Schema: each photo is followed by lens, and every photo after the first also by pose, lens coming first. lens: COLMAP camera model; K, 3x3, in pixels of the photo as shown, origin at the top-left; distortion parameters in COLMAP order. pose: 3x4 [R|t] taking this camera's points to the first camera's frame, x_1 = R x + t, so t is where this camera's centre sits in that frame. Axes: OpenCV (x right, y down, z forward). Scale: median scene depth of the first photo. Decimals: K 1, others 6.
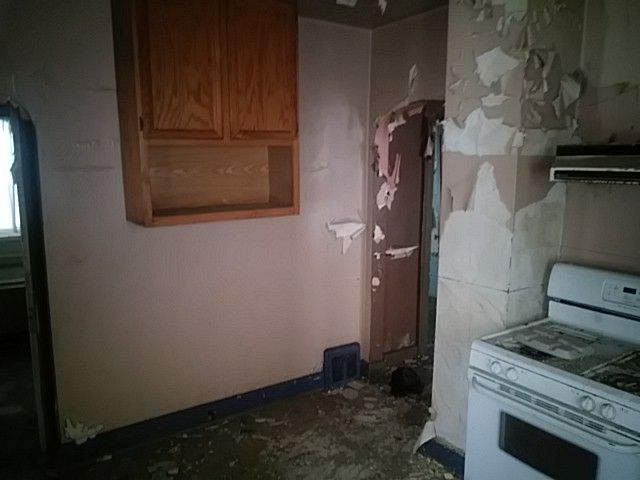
lens RADIAL K [[512.5, 0, 320.0], [0, 512.5, 240.0], [0, 0, 1]] dist [0.002719, -0.008200]
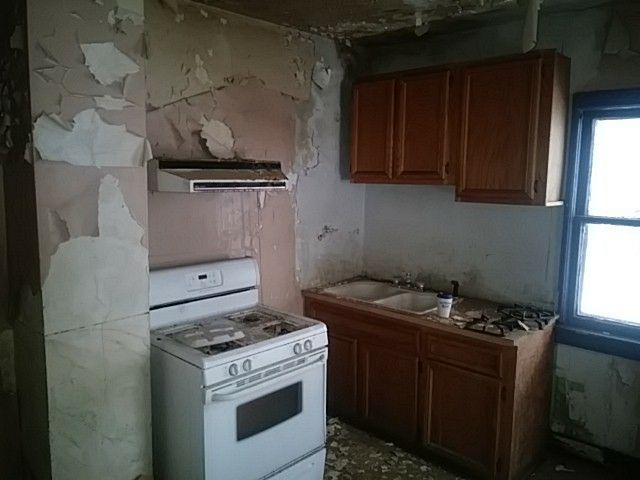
lens RADIAL K [[512.5, 0, 320.0], [0, 512.5, 240.0], [0, 0, 1]] dist [0.002719, -0.008200]
pose [[-0.205991, -0.129220, 0.969984, -0.657529], [0.140998, 0.976980, 0.160095, -0.149830], [-0.968343, 0.169744, -0.183029, 0.941064]]
